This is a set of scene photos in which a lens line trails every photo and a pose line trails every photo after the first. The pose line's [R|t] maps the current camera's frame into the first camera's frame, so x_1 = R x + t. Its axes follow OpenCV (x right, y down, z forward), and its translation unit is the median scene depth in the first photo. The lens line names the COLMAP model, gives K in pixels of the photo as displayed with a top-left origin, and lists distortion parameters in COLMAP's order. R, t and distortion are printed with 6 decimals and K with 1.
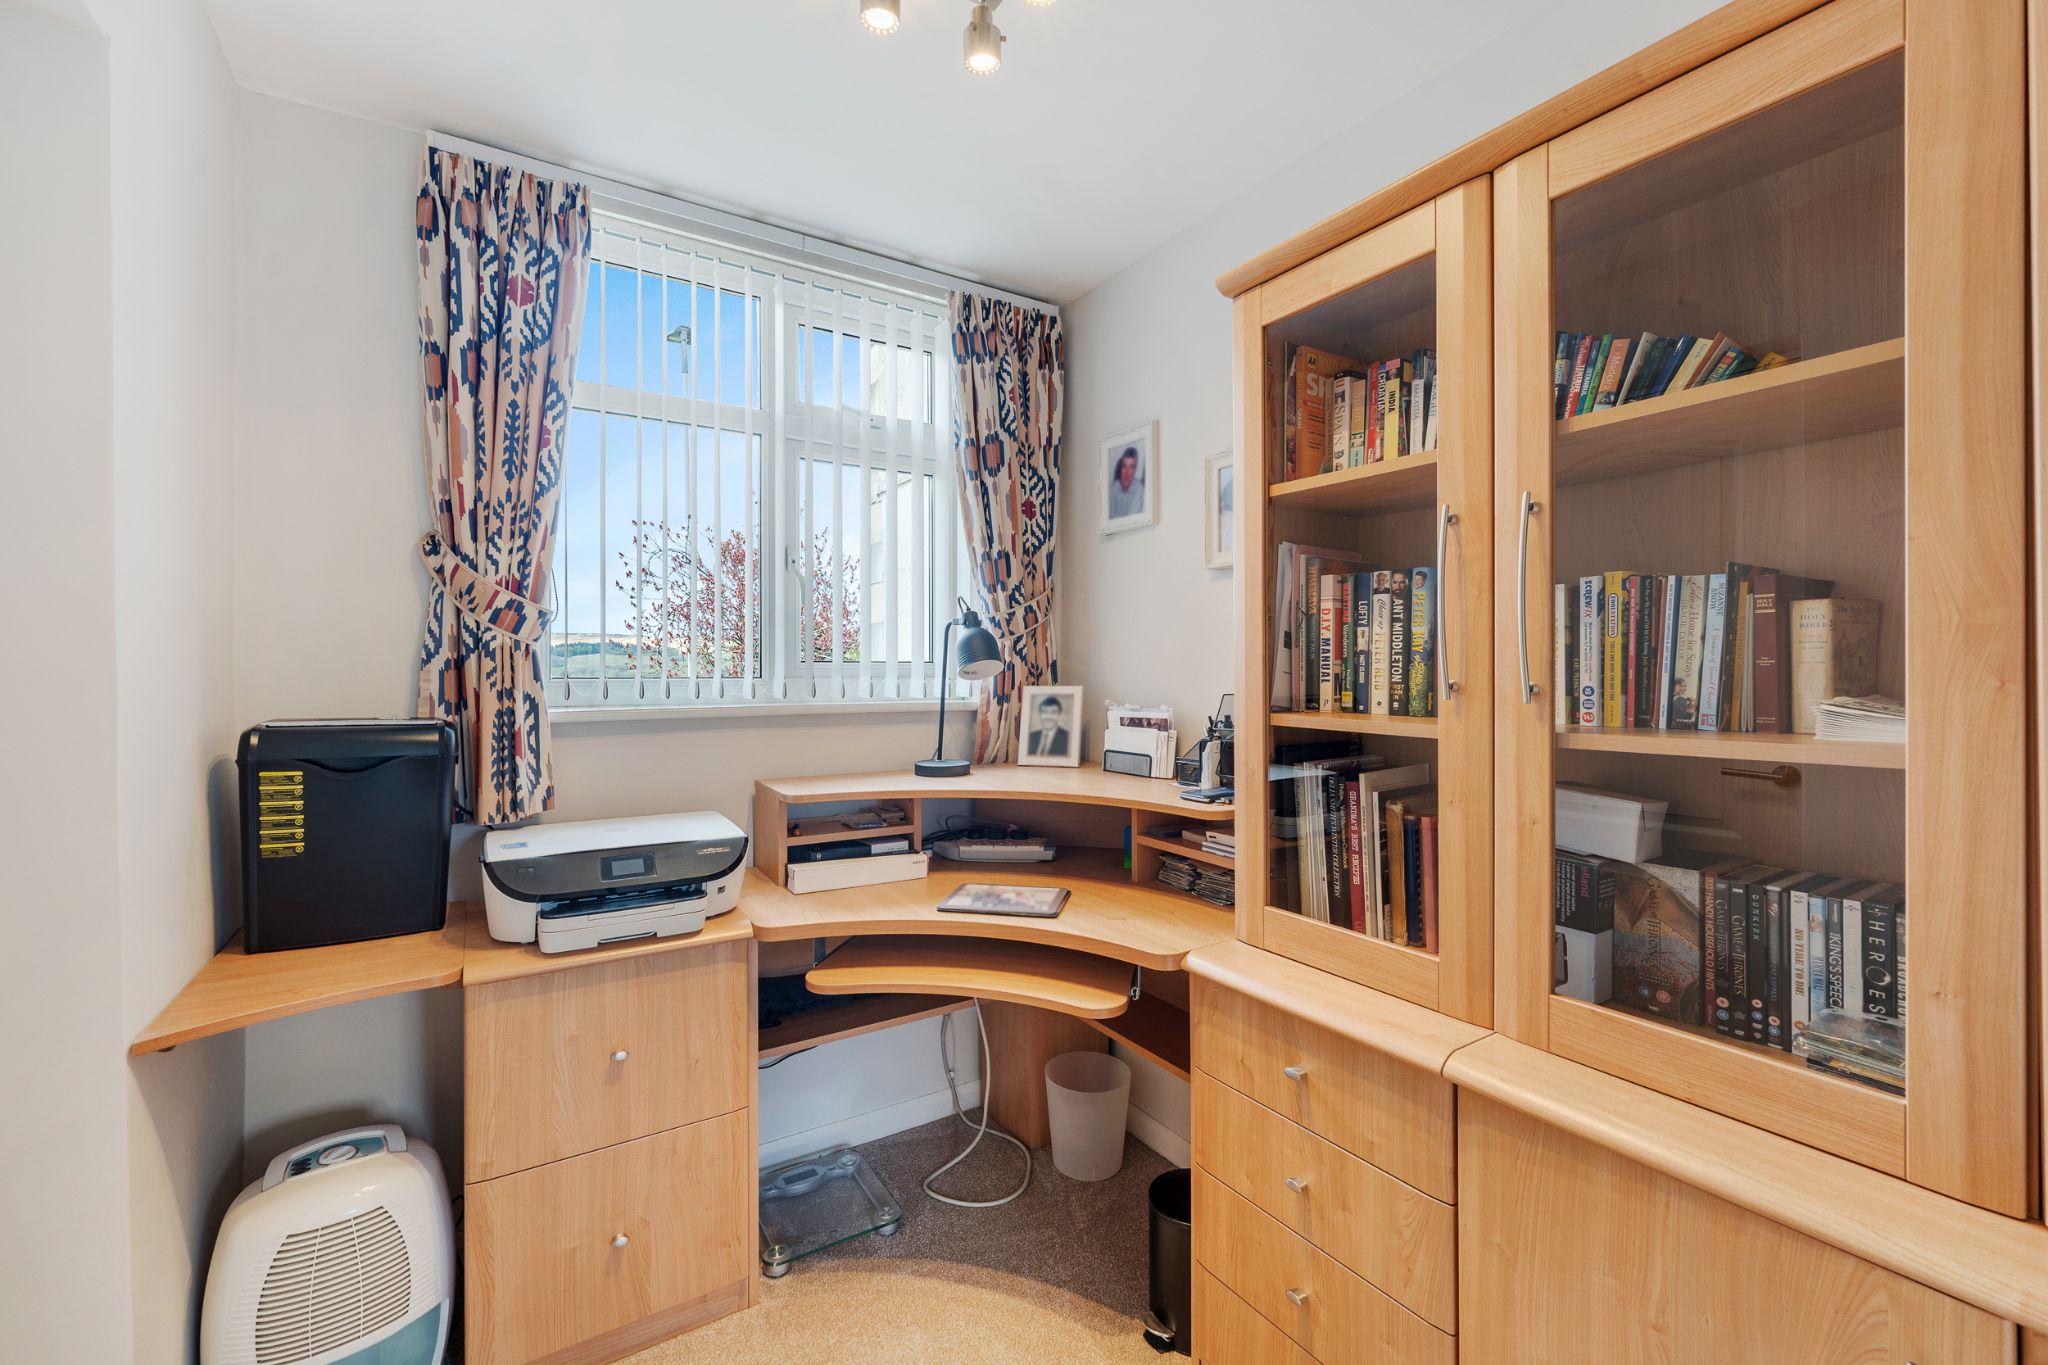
lens RADIAL K [[847.1, 0, 1027.7], [0, 847.1, 677.5], [0, 0, 1]] dist [-0.002770, -0.000979]
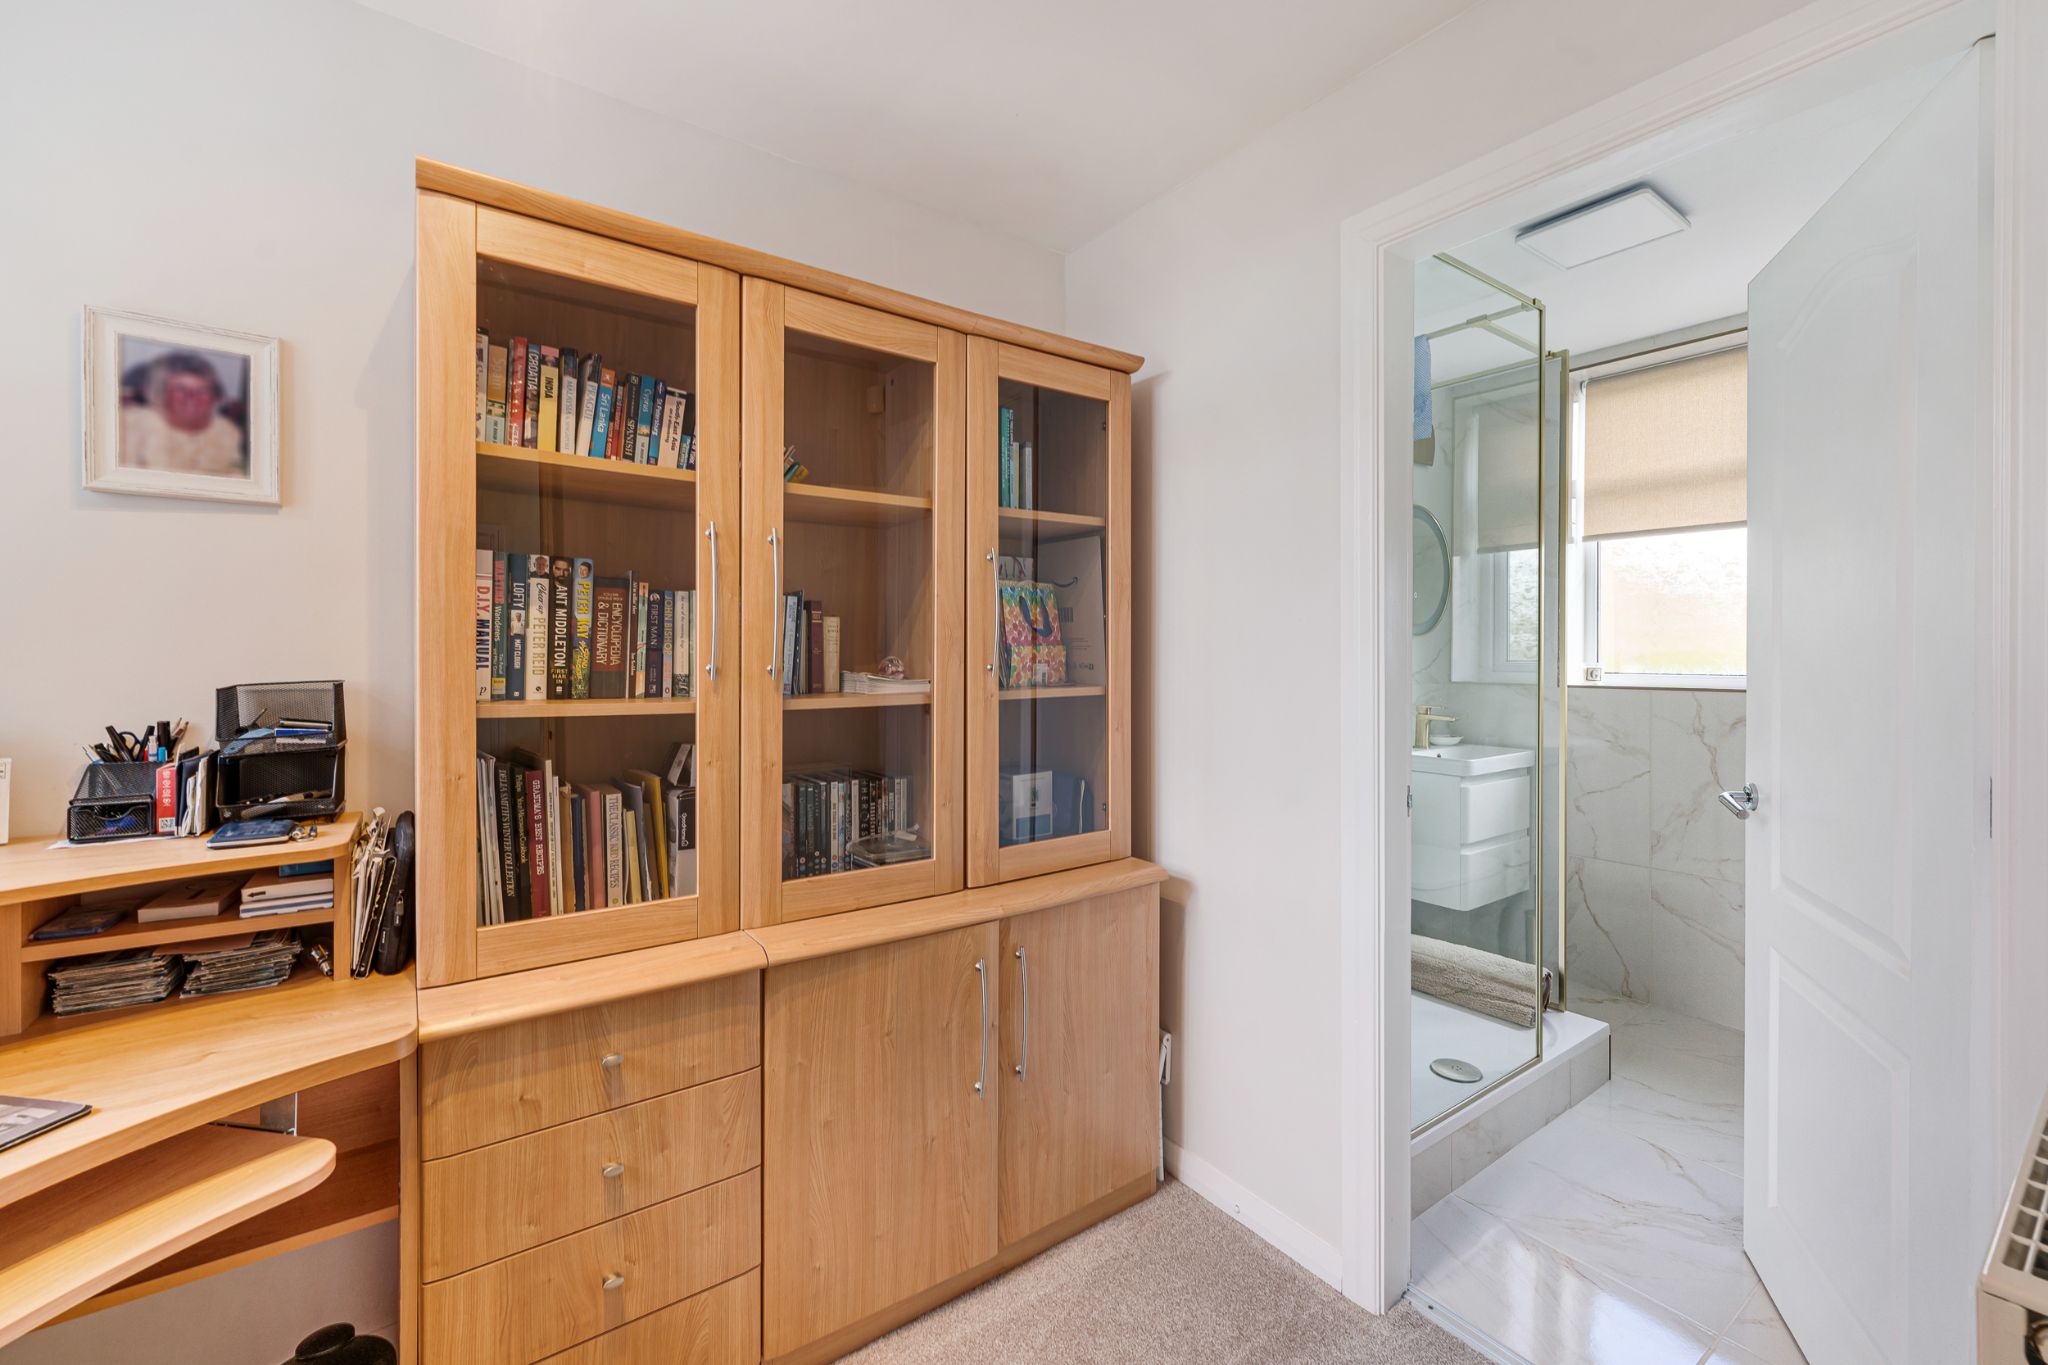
lens RADIAL K [[847.1, 0, 1027.9], [0, 847.1, 664.5], [0, 0, 1]] dist [-0.002770, -0.000979]
pose [[-0.068819, -0.008931, 0.997589, -0.622435], [0.002106, 0.999956, 0.009098, -0.005248], [-0.997627, 0.002727, -0.068797, 0.506596]]
